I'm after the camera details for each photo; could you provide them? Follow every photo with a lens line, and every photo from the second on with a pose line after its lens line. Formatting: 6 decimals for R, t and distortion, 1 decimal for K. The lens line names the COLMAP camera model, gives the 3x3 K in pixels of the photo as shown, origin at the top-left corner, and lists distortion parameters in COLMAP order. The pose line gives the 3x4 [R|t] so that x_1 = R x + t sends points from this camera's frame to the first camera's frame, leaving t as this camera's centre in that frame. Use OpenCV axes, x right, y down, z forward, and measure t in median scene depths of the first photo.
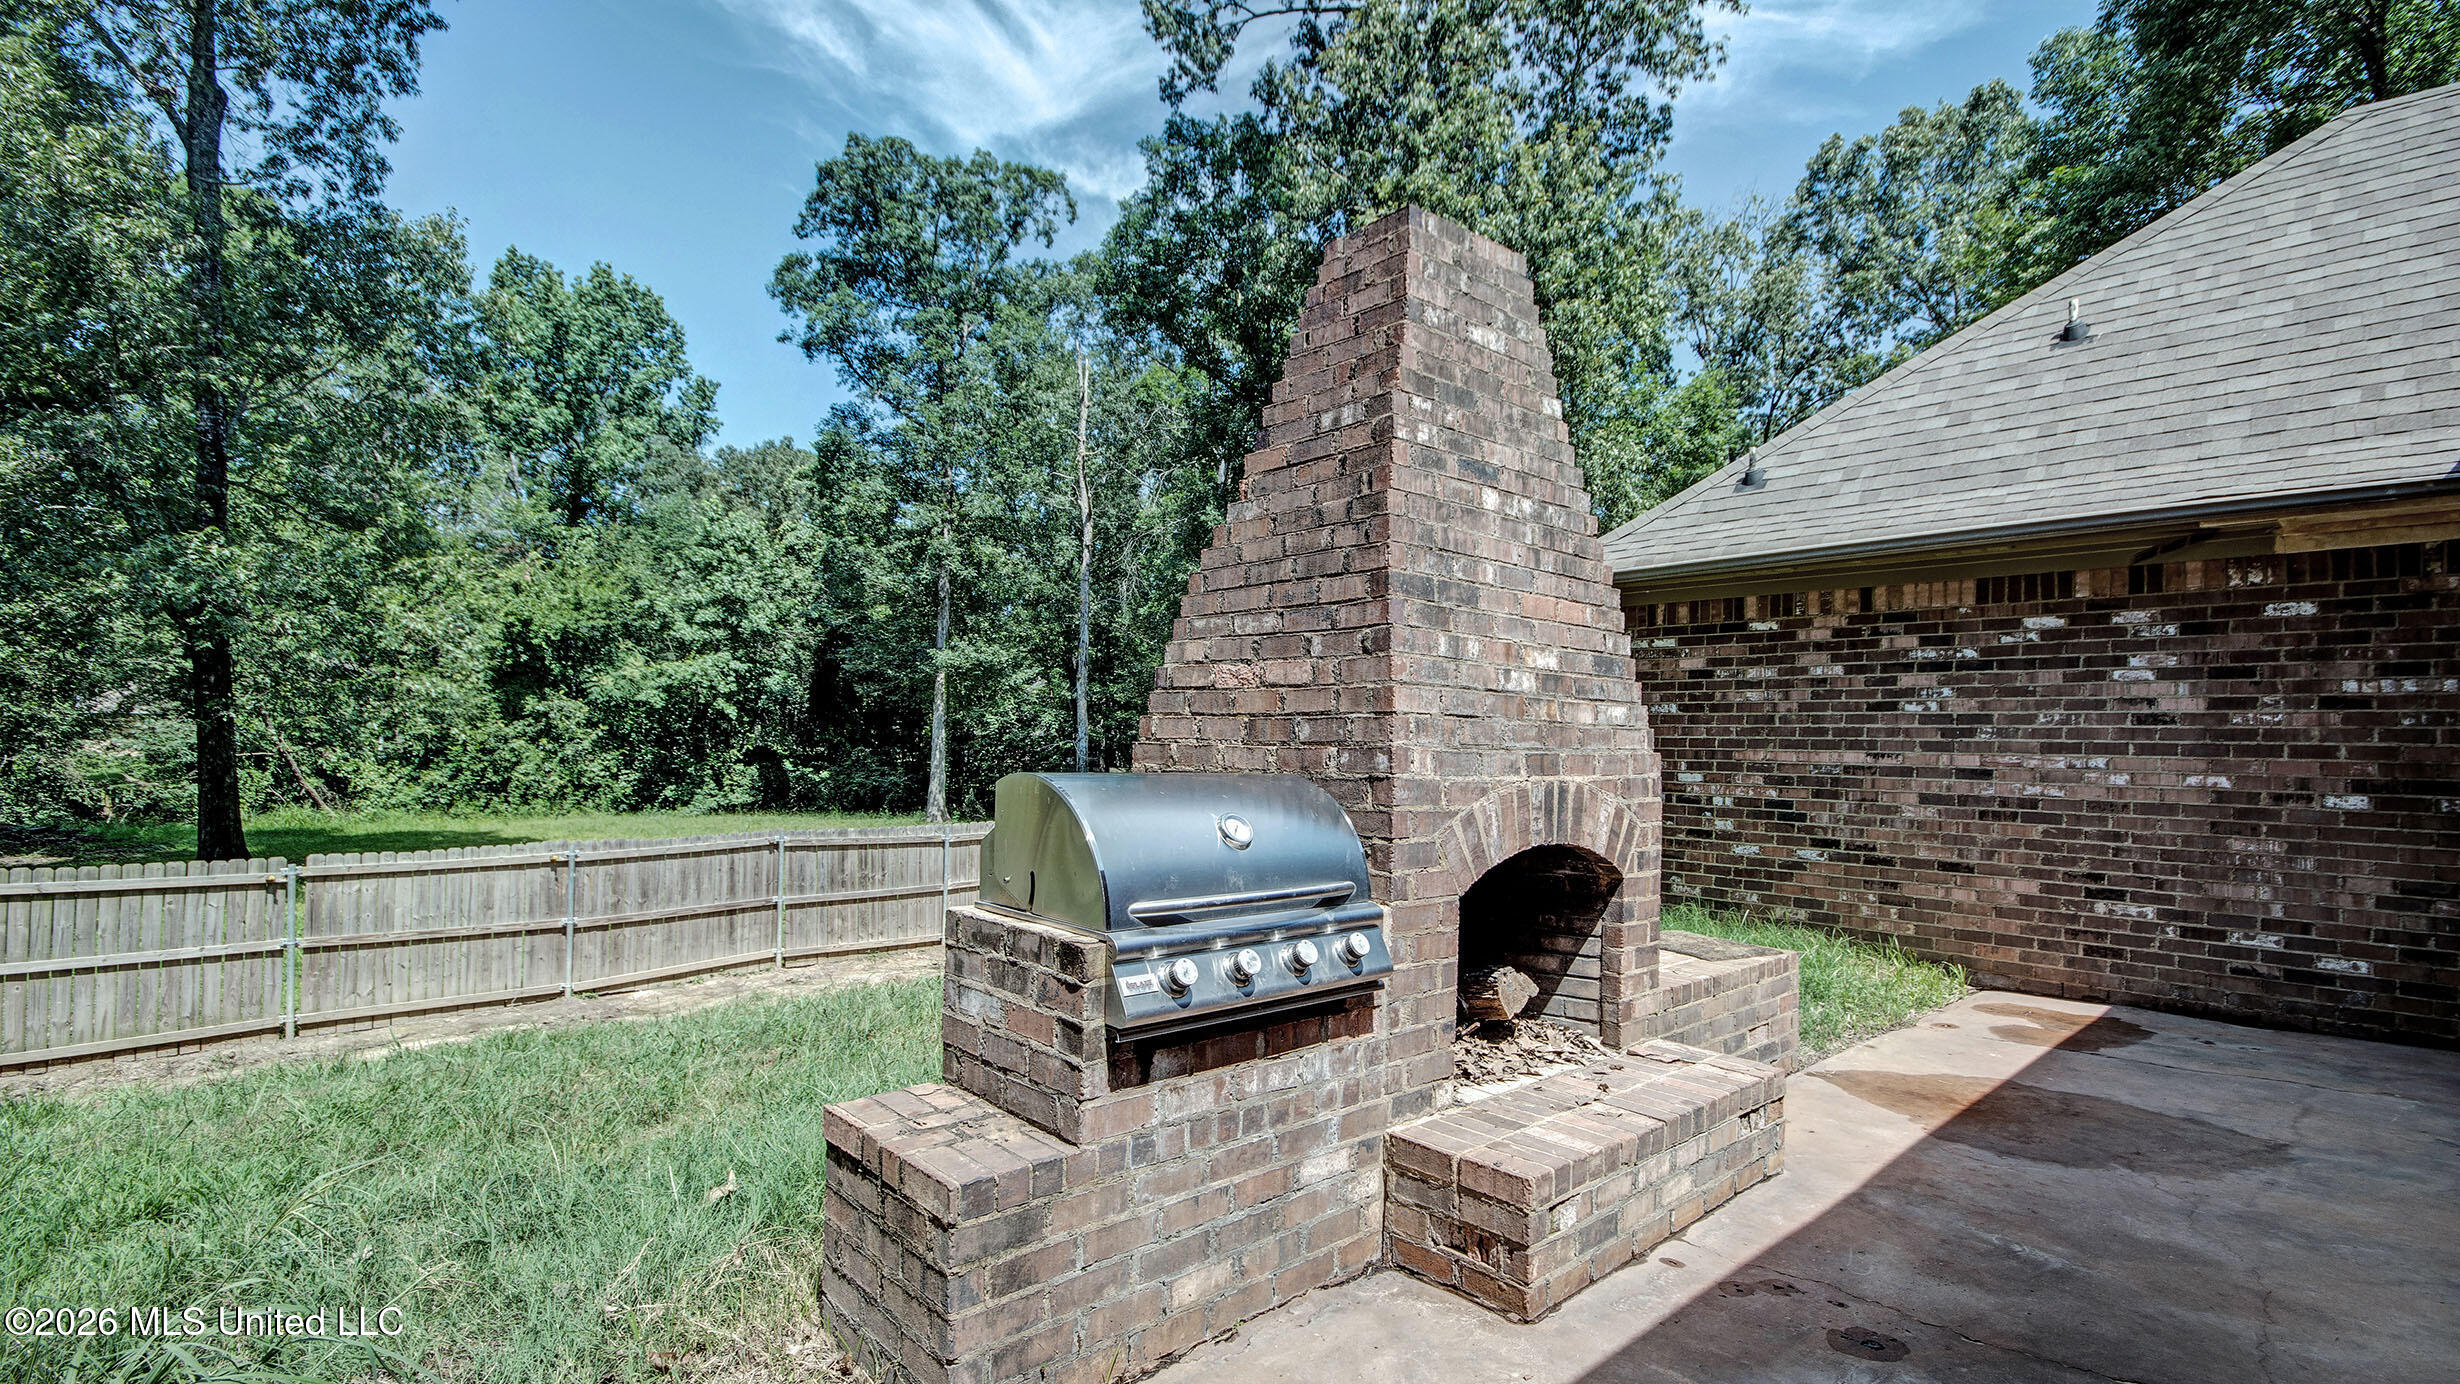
lens RADIAL K [[1071.9, 0, 1238.9], [0, 1071.9, 723.9], [0, 0, 1]] dist [-0.015349, -0.000344]
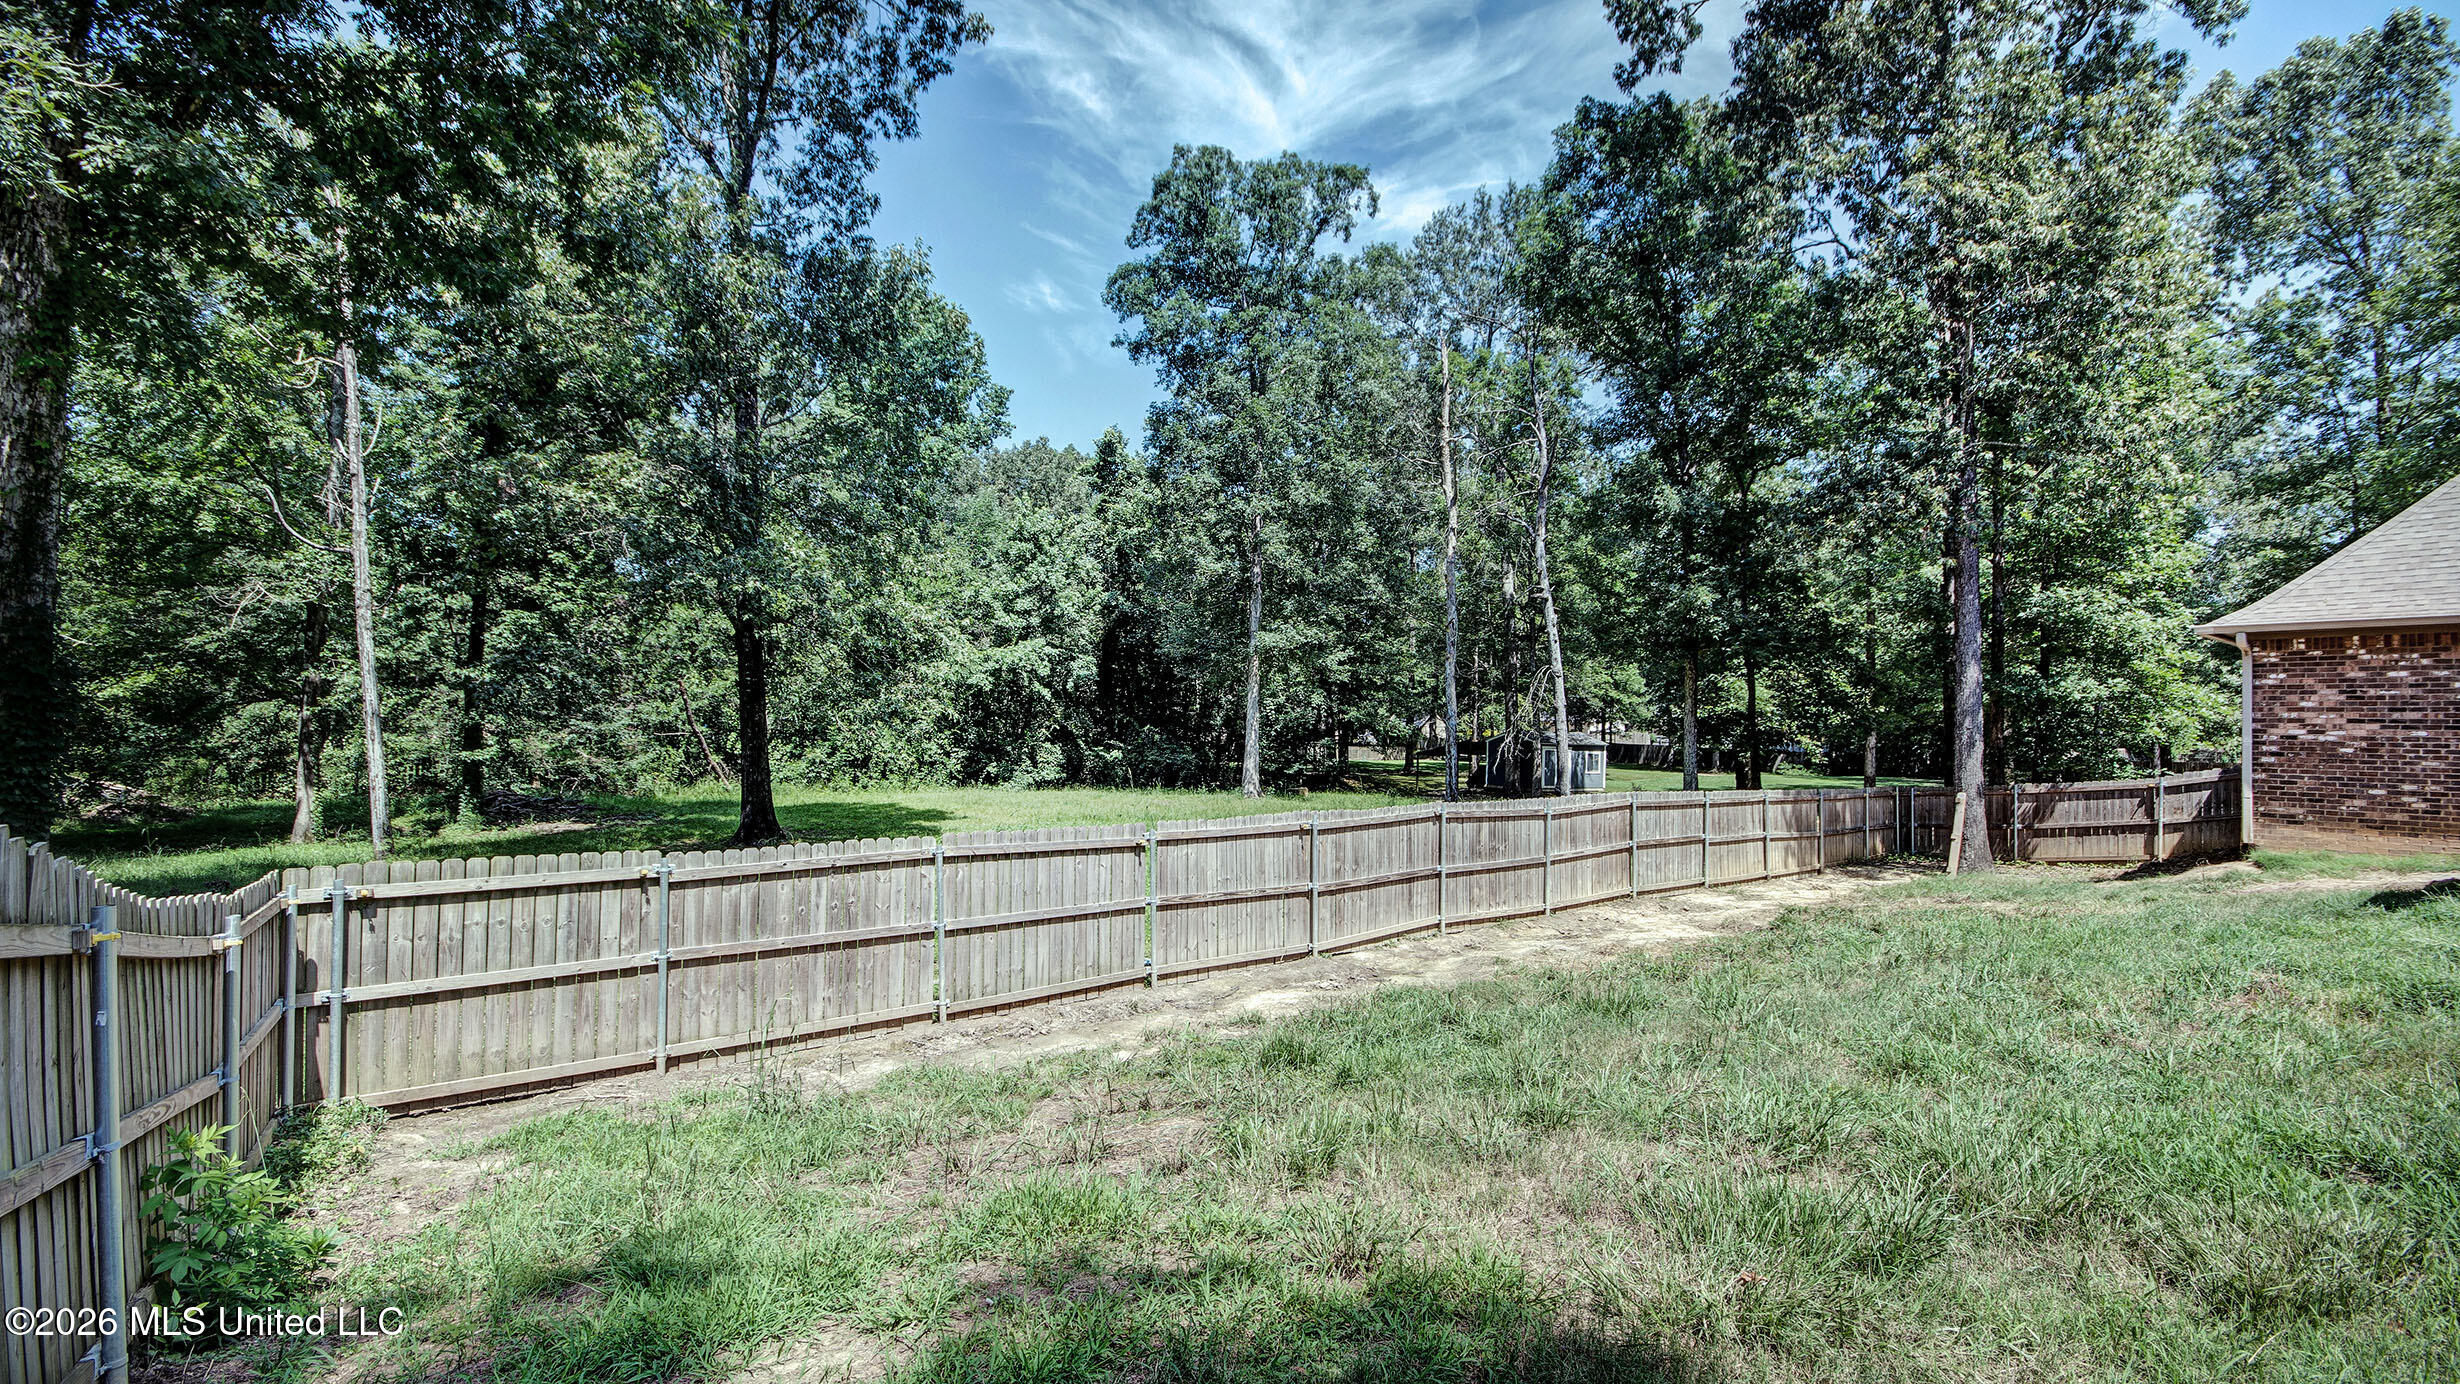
lens RADIAL K [[1049.2, 0, 1230.0], [0, 1049.2, 692.0], [0, 0, 1]] dist [-0.000373, -0.000242]
pose [[0.989143, -0.007405, -0.146767, -0.169906], [0.005657, 0.999908, -0.012321, 0.001119], [0.146845, 0.011357, 0.989094, -0.017597]]
